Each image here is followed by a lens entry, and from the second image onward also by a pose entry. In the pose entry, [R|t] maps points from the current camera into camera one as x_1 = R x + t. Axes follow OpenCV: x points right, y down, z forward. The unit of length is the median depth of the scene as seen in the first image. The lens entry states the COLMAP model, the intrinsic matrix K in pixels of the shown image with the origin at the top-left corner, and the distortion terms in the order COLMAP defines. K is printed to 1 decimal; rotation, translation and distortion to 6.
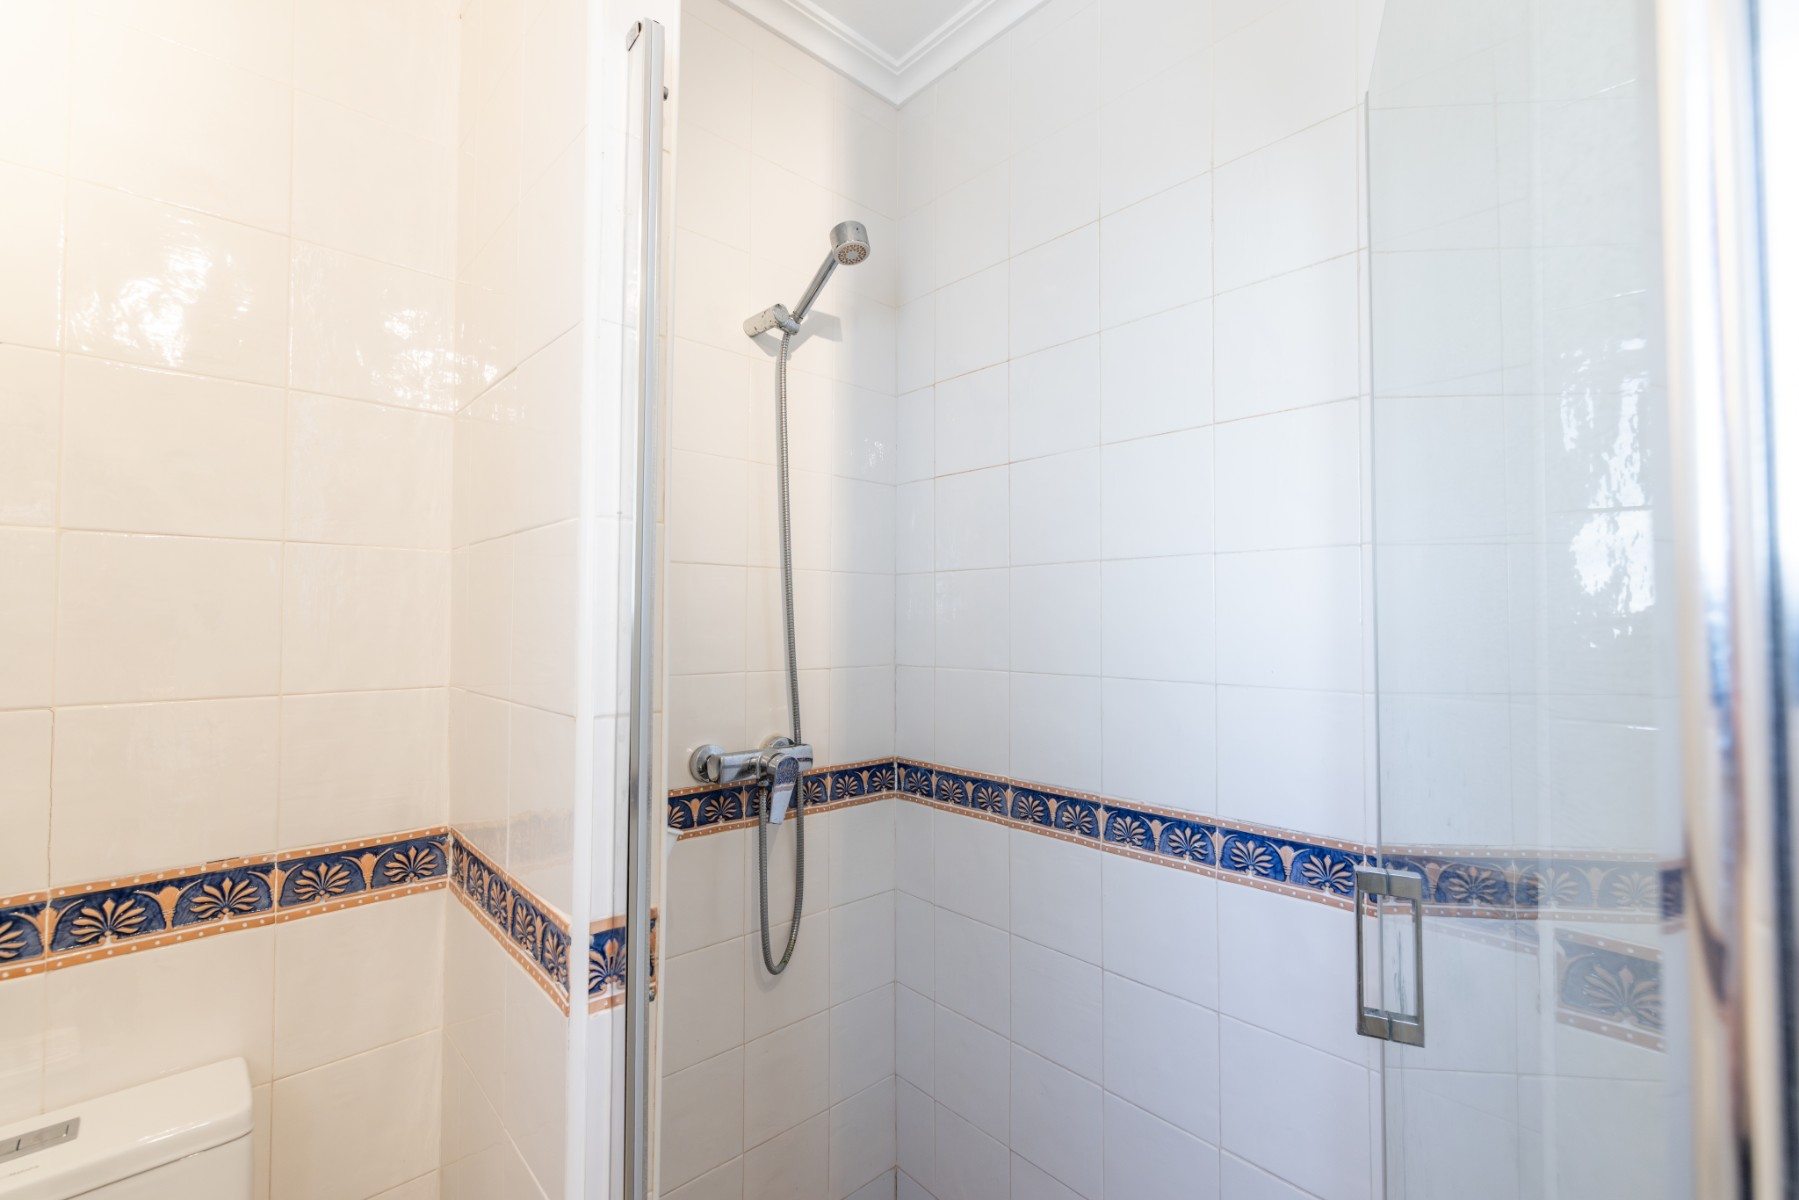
lens RADIAL K [[775.4, 0, 899.5], [0, 775.4, 600.0], [0, 0, 1]] dist [-0.007586, -0.000012]
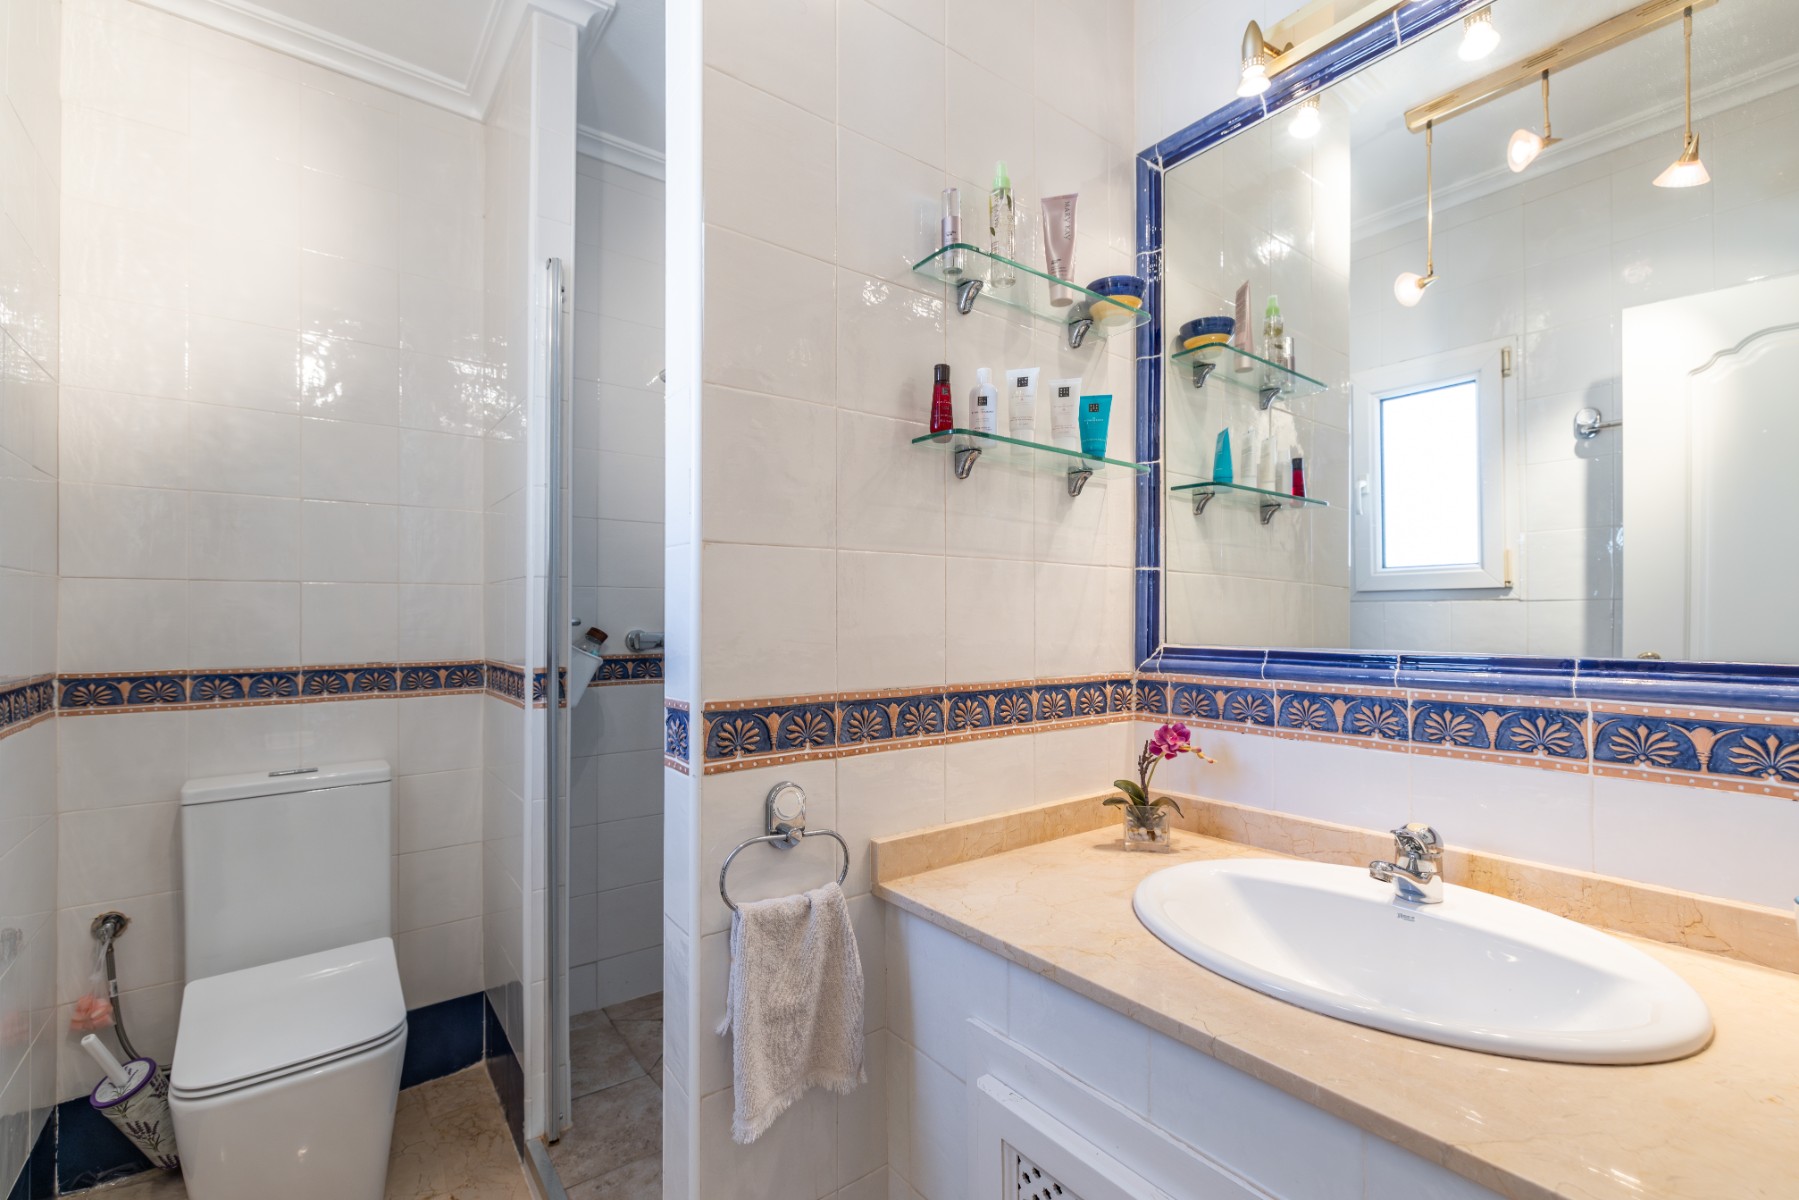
lens RADIAL K [[789.1, 0, 892.4], [0, 789.1, 611.1], [0, 0, 1]] dist [-0.000772, -0.000008]
pose [[0.995012, -0.006921, -0.099511, 0.672602], [0.009170, 0.999712, 0.022168, 0.164619], [0.099329, -0.022970, 0.994789, -0.907150]]
